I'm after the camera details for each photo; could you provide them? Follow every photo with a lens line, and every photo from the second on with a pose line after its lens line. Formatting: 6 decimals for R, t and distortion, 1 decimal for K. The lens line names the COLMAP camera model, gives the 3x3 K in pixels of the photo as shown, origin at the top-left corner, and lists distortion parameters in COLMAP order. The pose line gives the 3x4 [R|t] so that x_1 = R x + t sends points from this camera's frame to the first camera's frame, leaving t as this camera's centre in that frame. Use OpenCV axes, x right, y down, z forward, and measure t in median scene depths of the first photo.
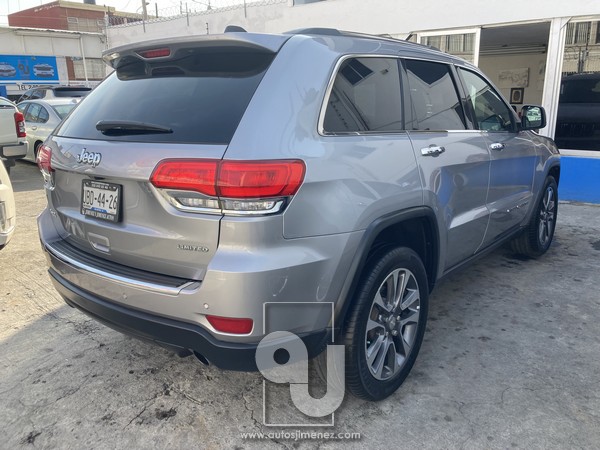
lens RADIAL K [[526.9, 0, 300.0], [0, 526.9, 225.0], [0, 0, 1]] dist [0.040012, -0.004679]
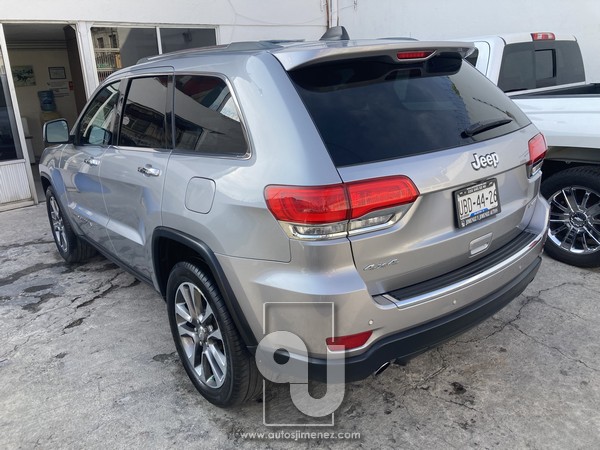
lens RADIAL K [[526.9, 0, 300.0], [0, 526.9, 225.0], [0, 0, 1]] dist [0.040012, -0.004679]
pose [[0.178278, -0.285196, 0.941743, -1.400713], [0.284144, 0.931224, 0.228220, -0.333343], [-0.942061, 0.226904, 0.247053, 1.086171]]
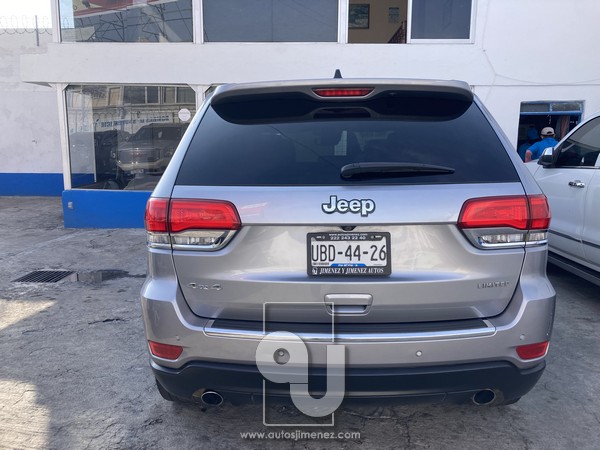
lens RADIAL K [[526.9, 0, 300.0], [0, 526.9, 225.0], [0, 0, 1]] dist [0.040012, -0.004679]
pose [[0.776958, -0.083781, 0.623953, -0.982779], [0.141478, 0.988991, -0.043375, -0.067984], [-0.613450, 0.121976, 0.780257, 0.368433]]
